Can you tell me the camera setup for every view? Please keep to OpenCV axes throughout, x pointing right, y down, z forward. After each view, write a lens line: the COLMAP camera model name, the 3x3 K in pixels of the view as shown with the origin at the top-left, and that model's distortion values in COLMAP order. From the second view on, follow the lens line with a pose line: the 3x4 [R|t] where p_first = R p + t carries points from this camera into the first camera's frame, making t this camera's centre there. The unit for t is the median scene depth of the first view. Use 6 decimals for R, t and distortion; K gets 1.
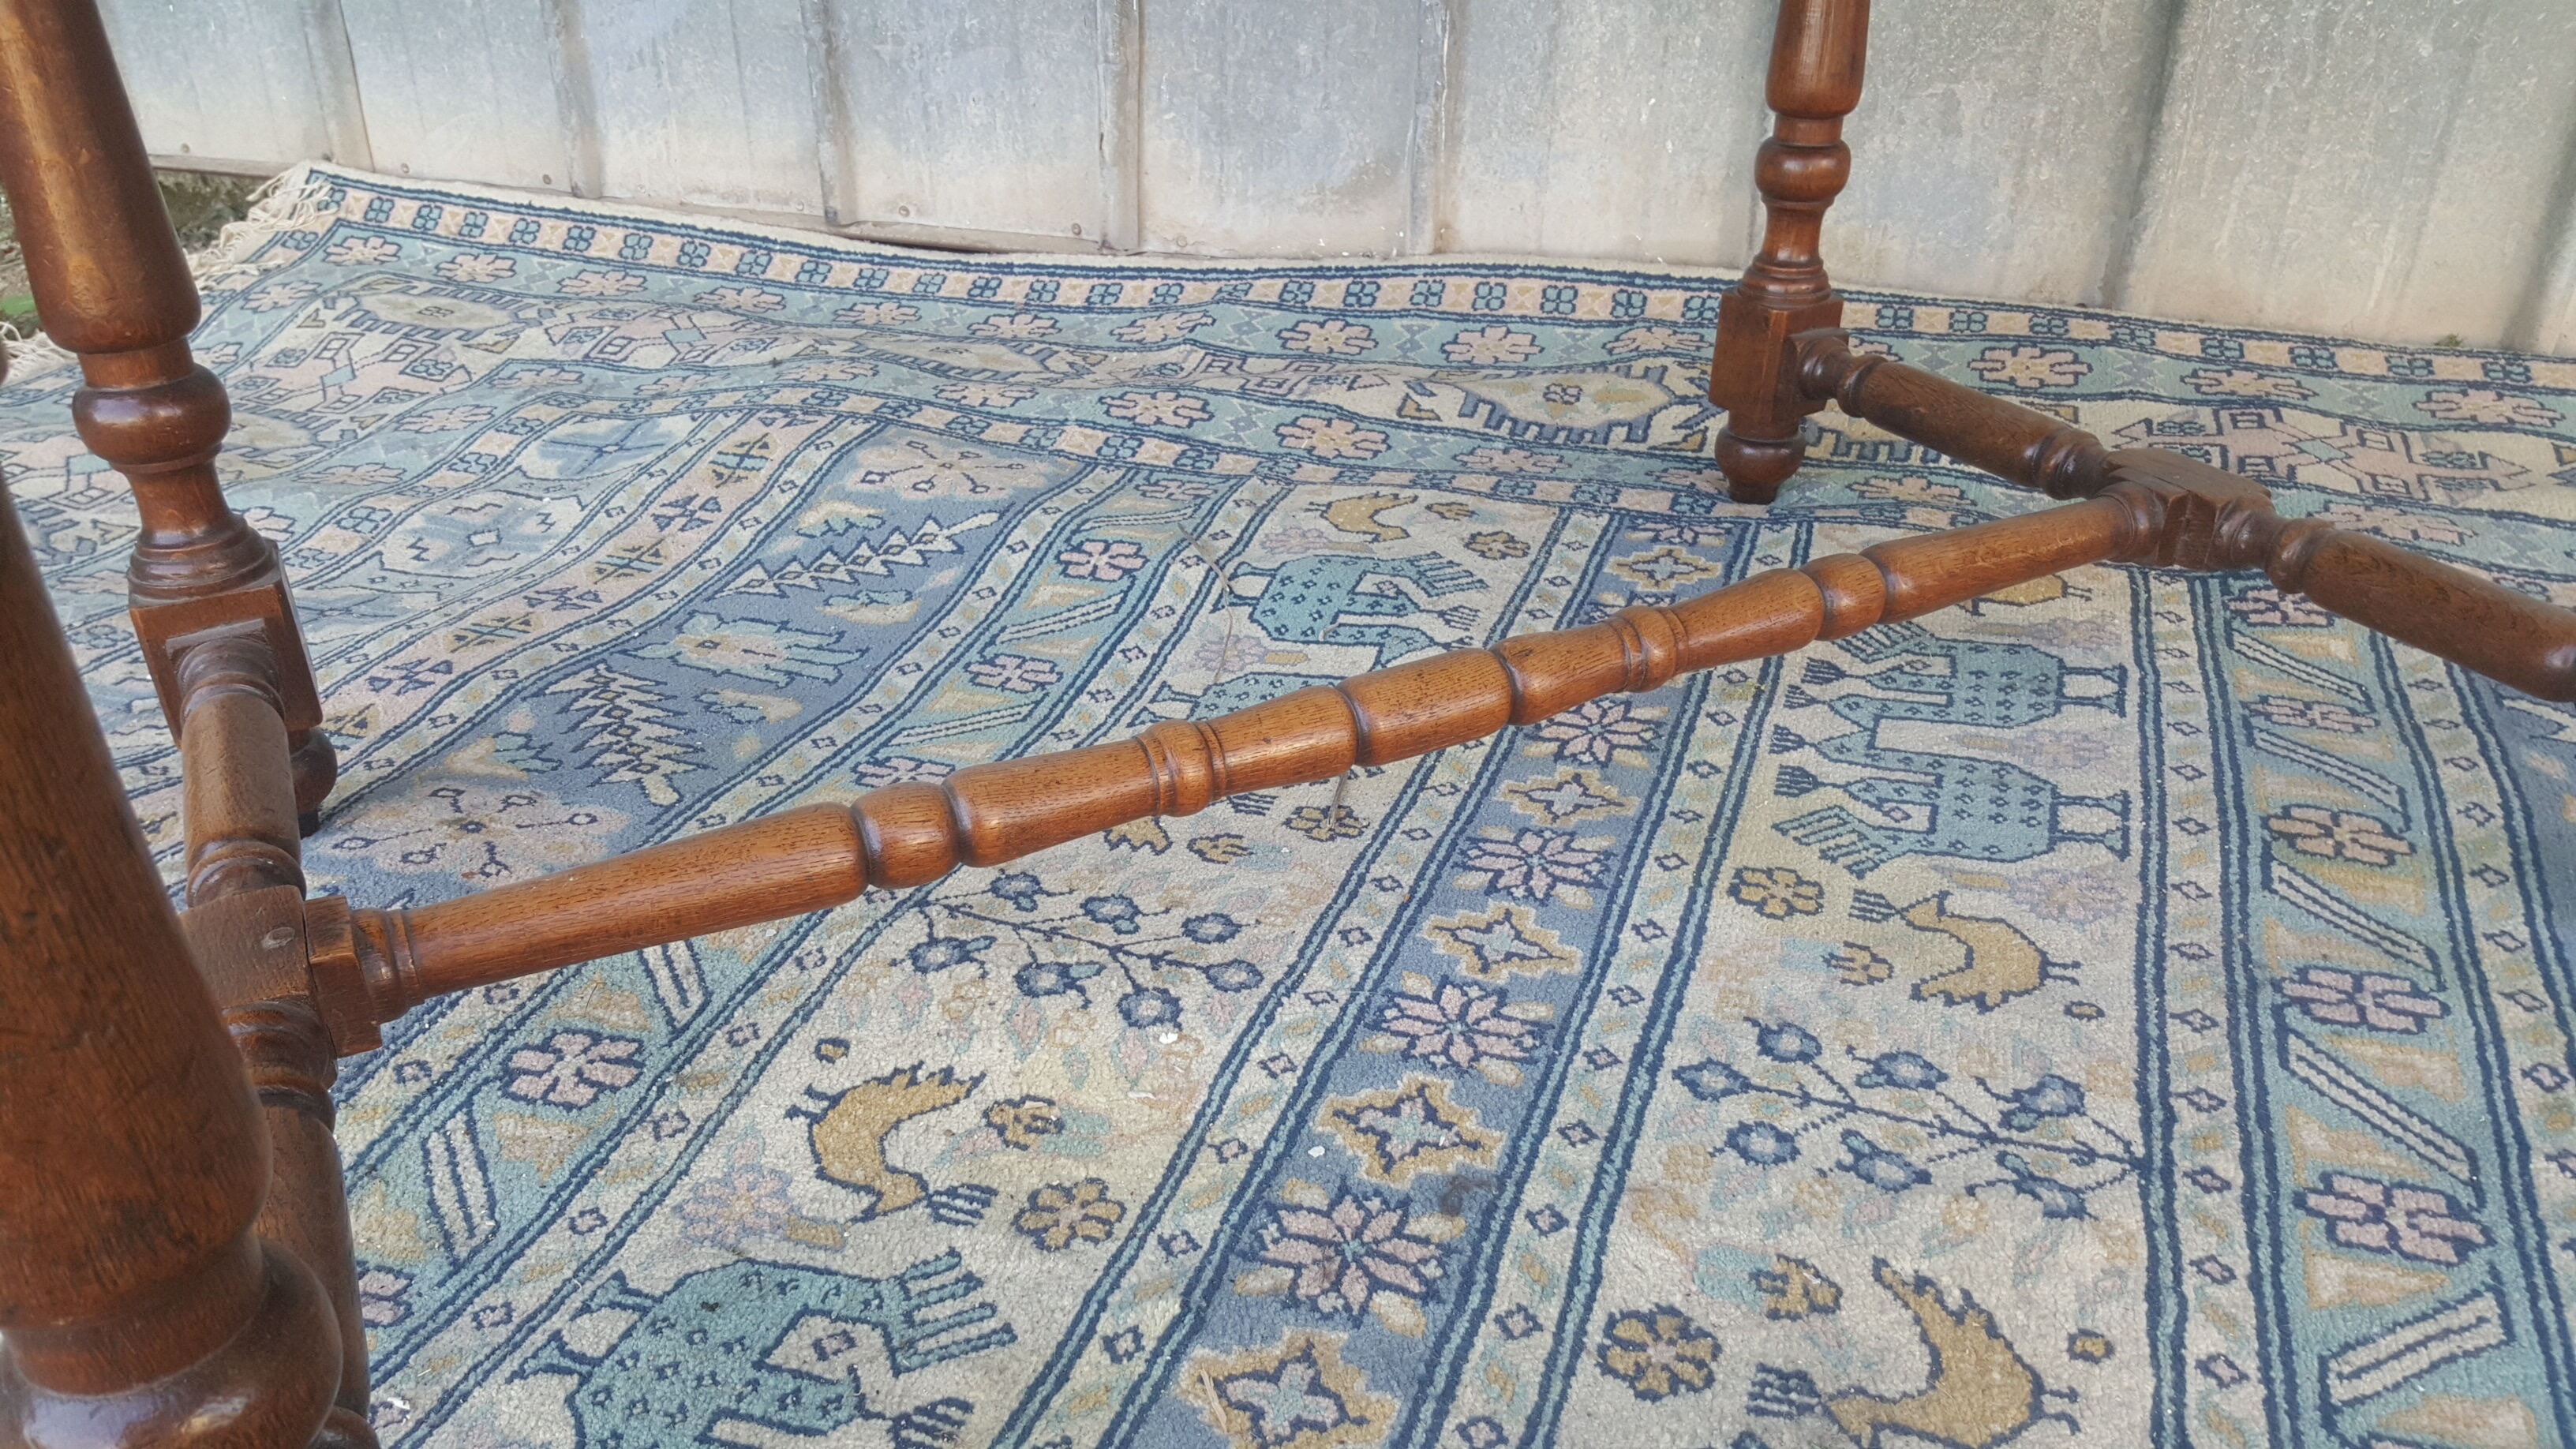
lens RADIAL K [[1891.0, 0, 1295.4], [0, 1891.0, 783.8], [0, 0, 1]] dist [0.168560, -0.319543]
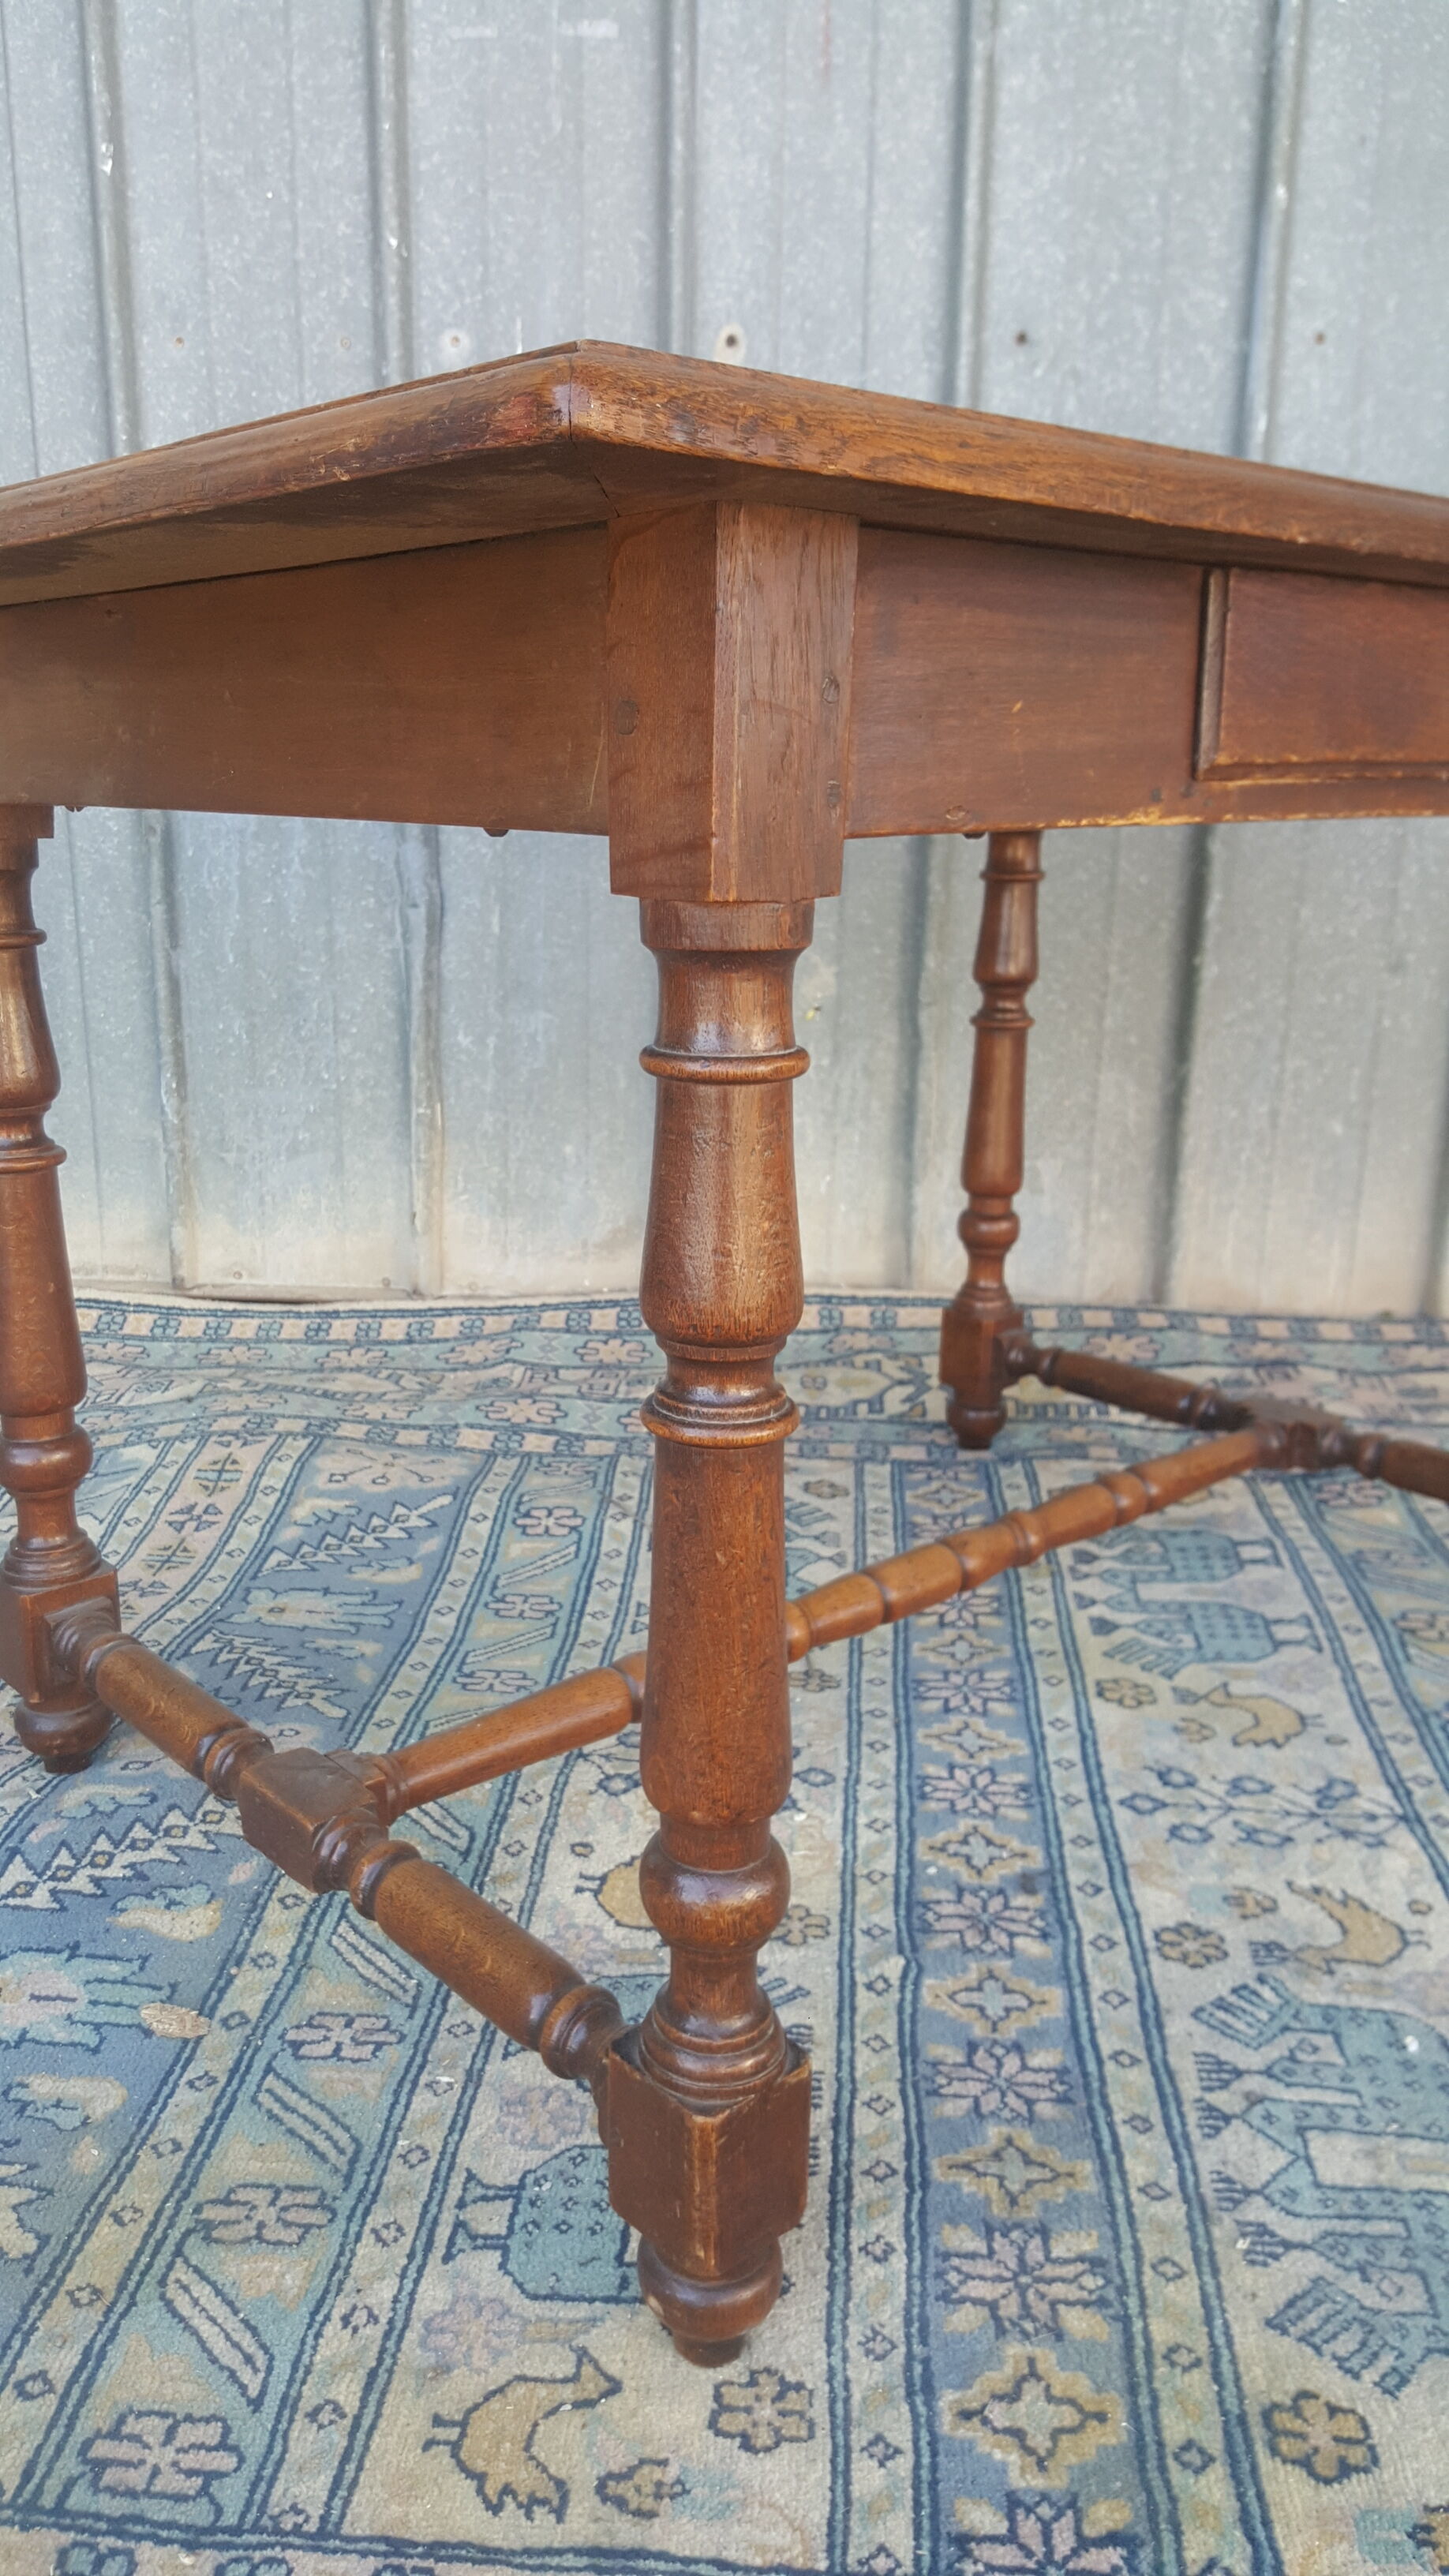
lens RADIAL K [[1891.0, 0, 670.2], [0, 1891.0, 1278.5], [0, 0, 1]] dist [0.168560, -0.319543]
pose [[0.971532, -0.047084, 0.232183, -0.293448], [0.105300, 0.963743, -0.245176, 0.049820], [-0.212221, 0.262645, 0.941265, -0.299985]]
